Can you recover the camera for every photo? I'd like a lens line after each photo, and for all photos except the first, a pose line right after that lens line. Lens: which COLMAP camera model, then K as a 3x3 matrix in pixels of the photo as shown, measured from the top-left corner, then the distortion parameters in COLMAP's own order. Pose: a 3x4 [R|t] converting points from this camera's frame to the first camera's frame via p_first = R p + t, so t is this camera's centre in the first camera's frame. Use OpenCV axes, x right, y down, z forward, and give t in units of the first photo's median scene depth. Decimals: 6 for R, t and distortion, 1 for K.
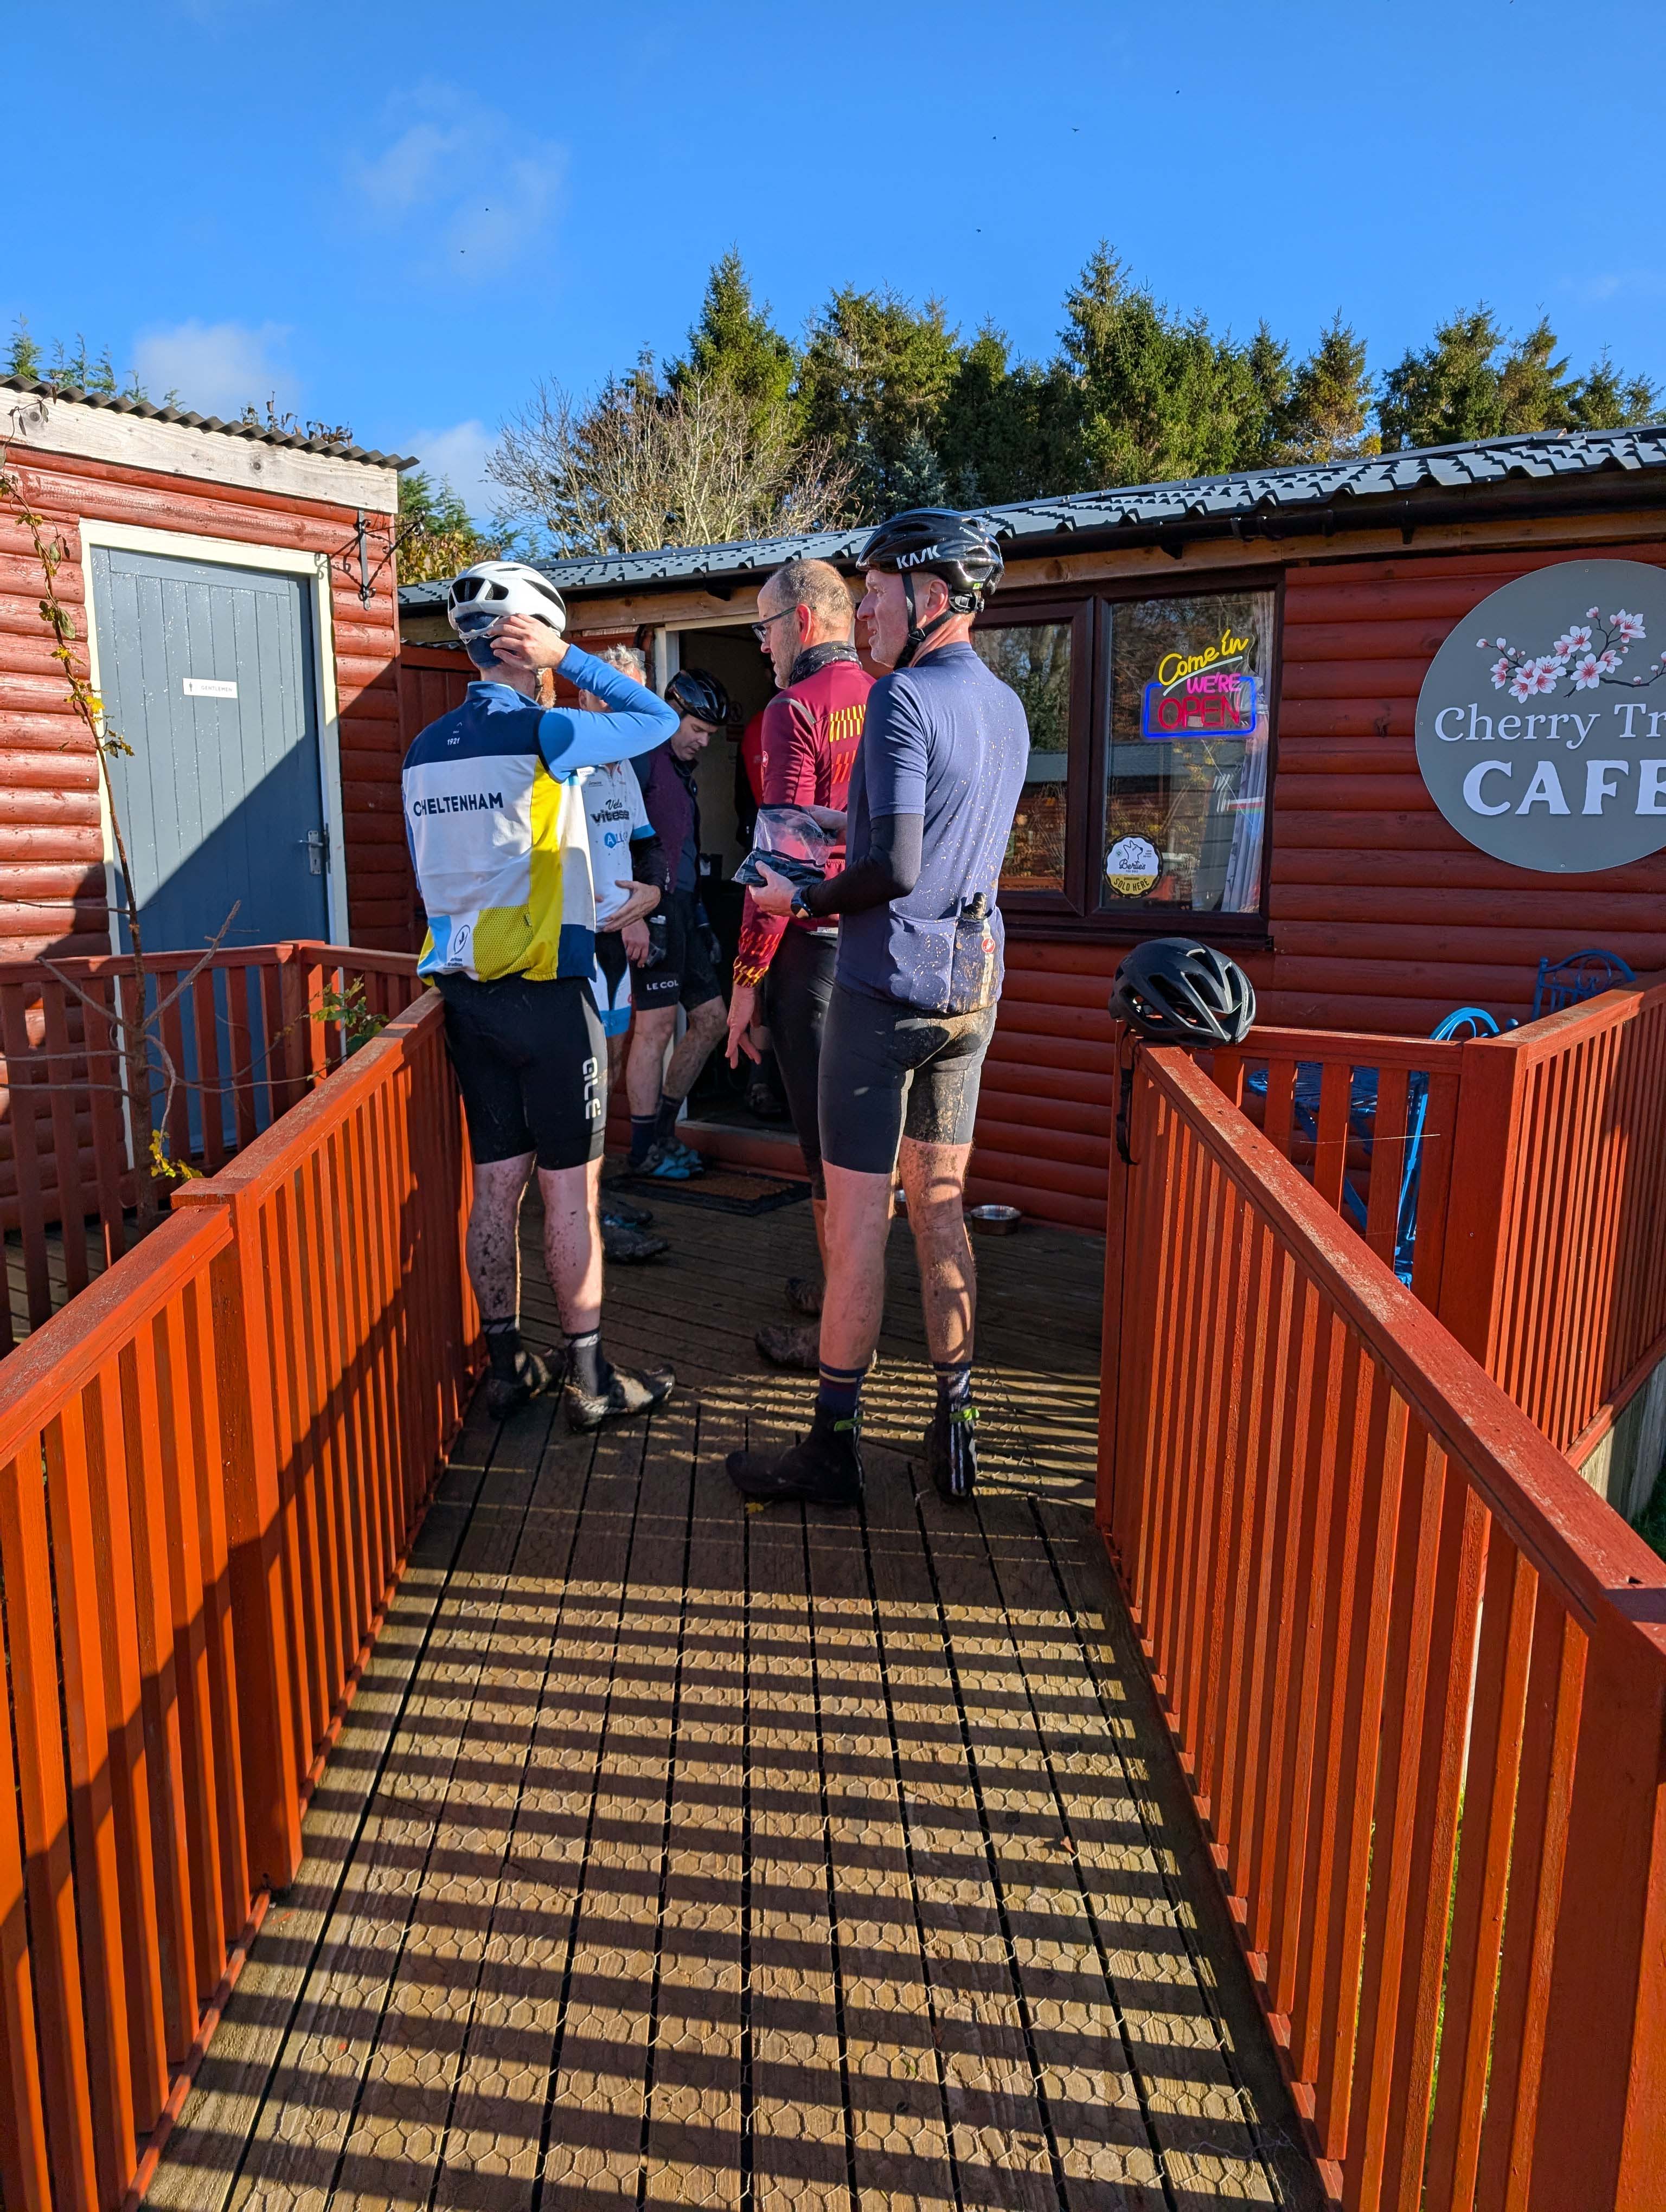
lens RADIAL K [[1585.3, 0, 834.3], [0, 1585.3, 1101.8], [0, 0, 1]] dist [0.036675, -0.003791]
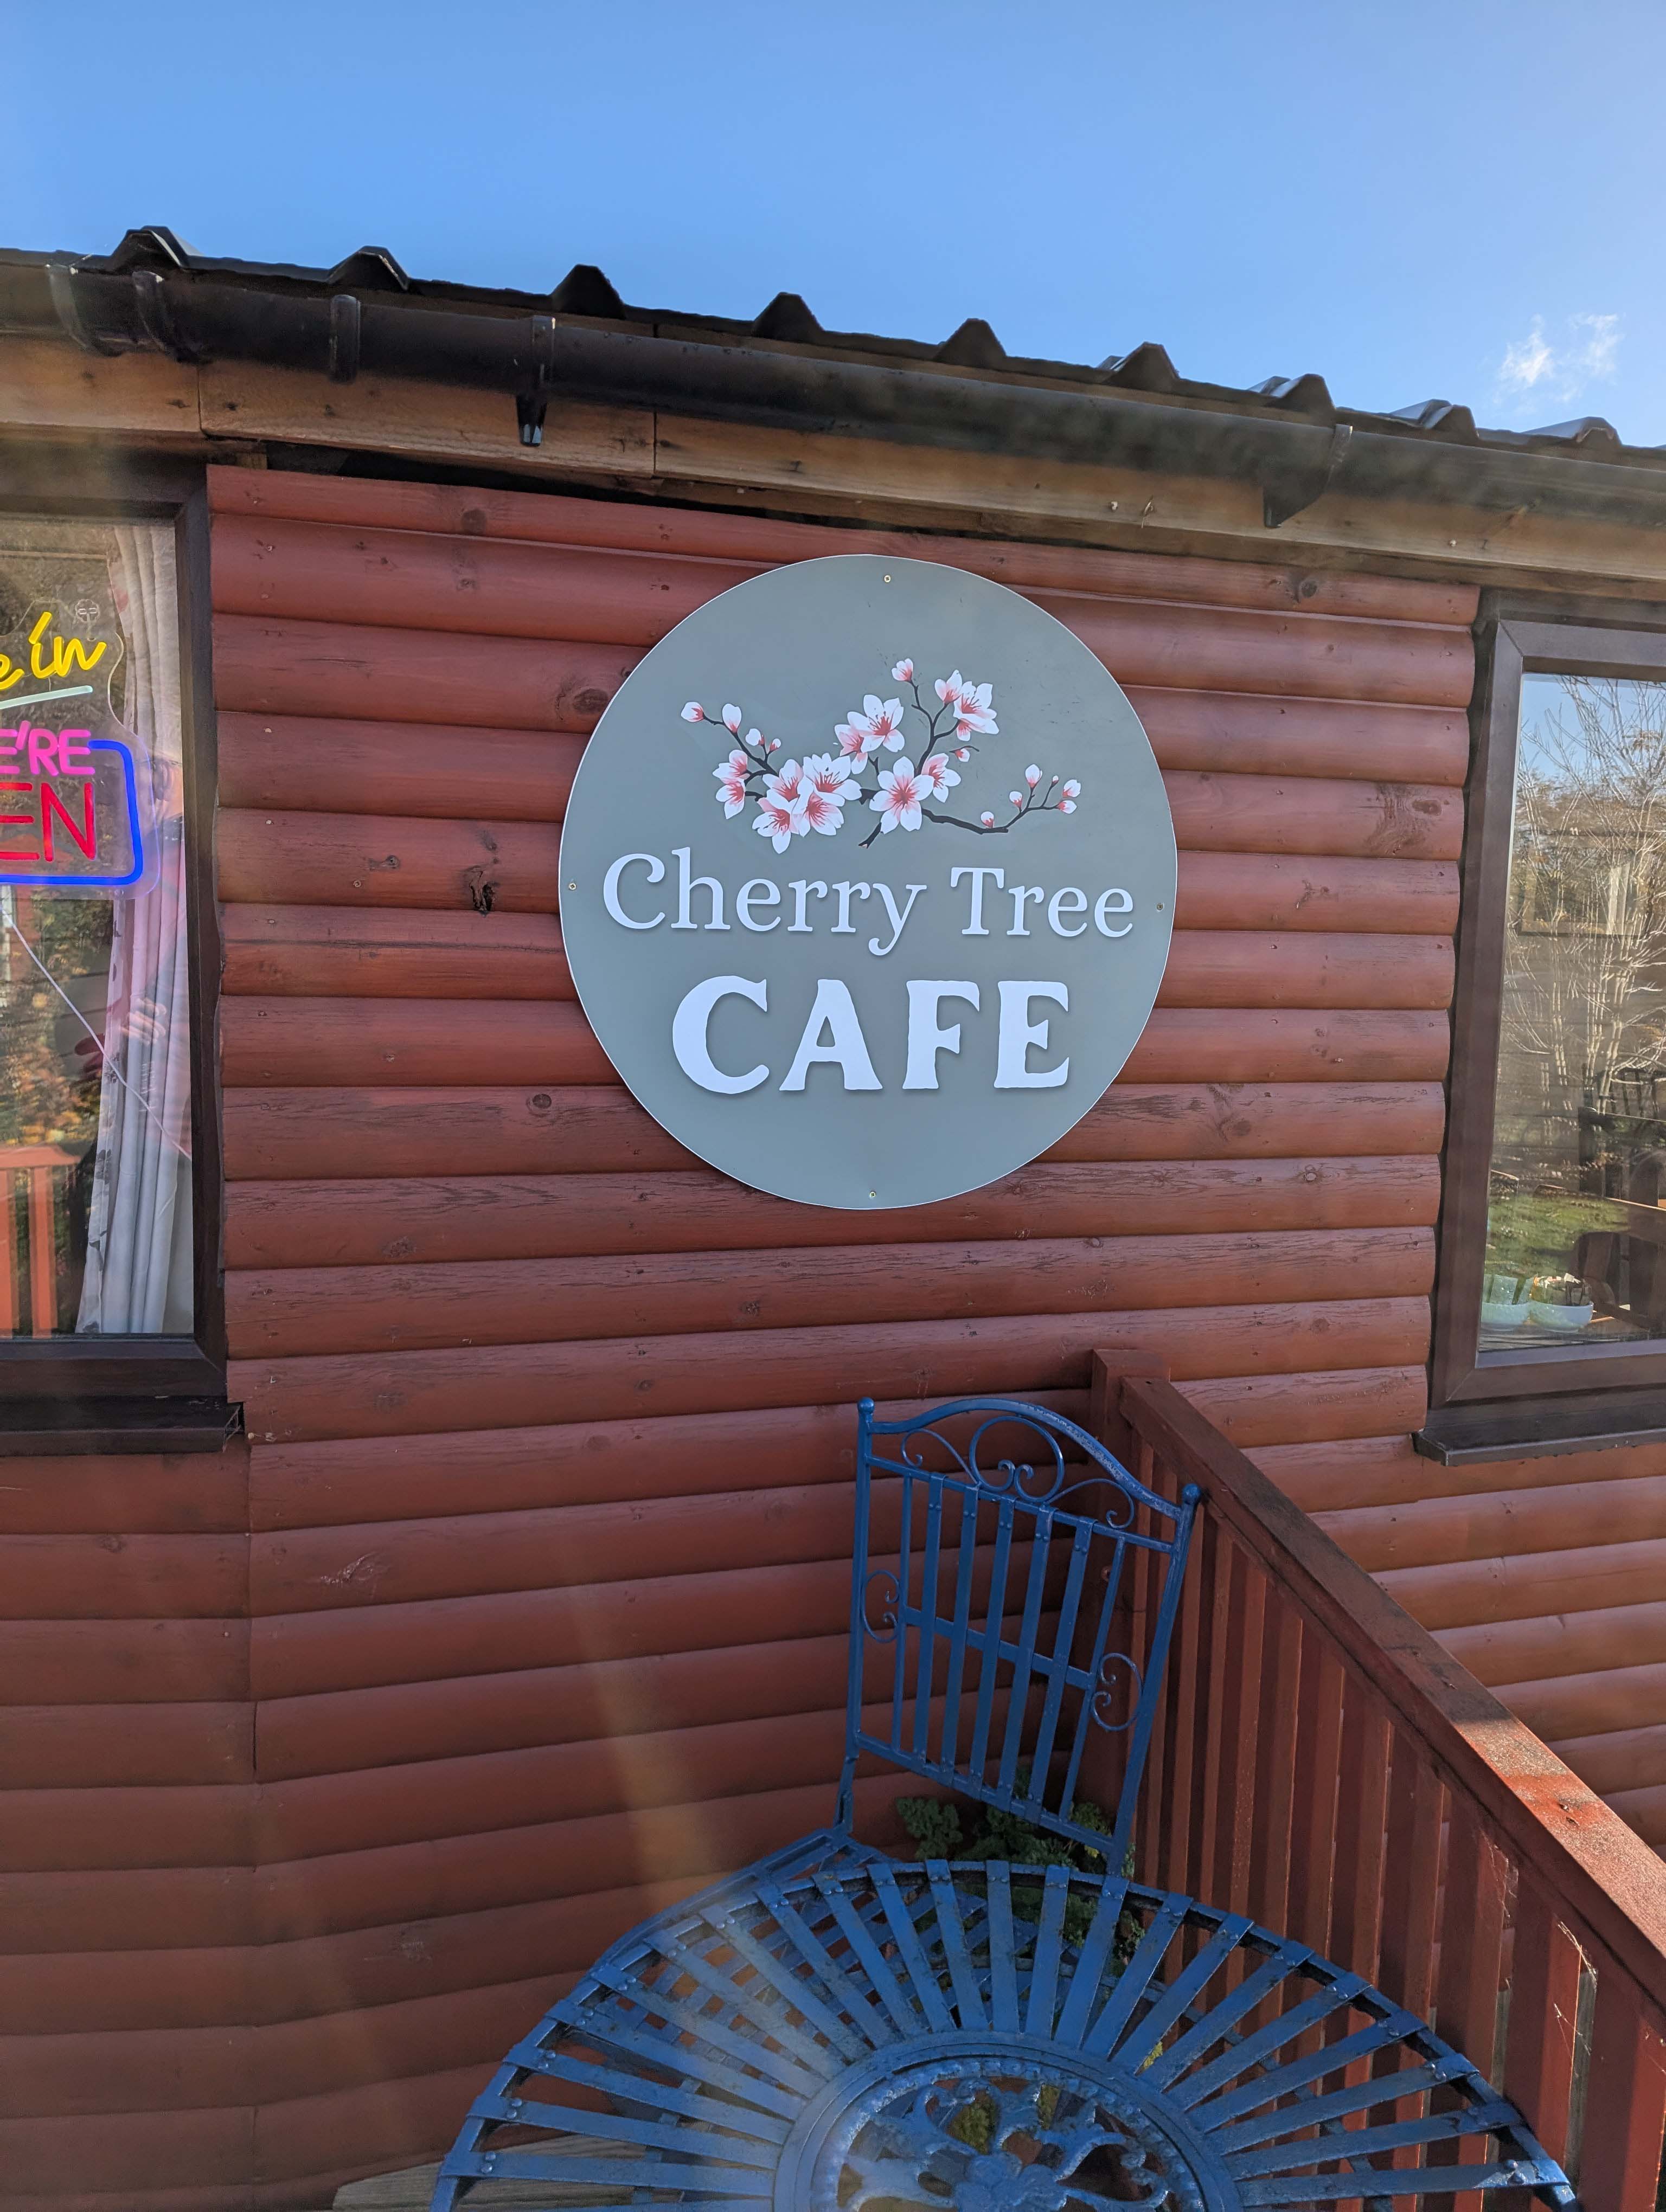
lens RADIAL K [[1585.3, 0, 827.4], [0, 1585.3, 1098.4], [0, 0, 1]] dist [0.036675, -0.003791]
pose [[0.734719, -0.056528, 0.676013, 0.132499], [0.112278, 0.992911, -0.039002, -0.161526], [-0.669016, 0.104556, 0.735857, 0.669269]]
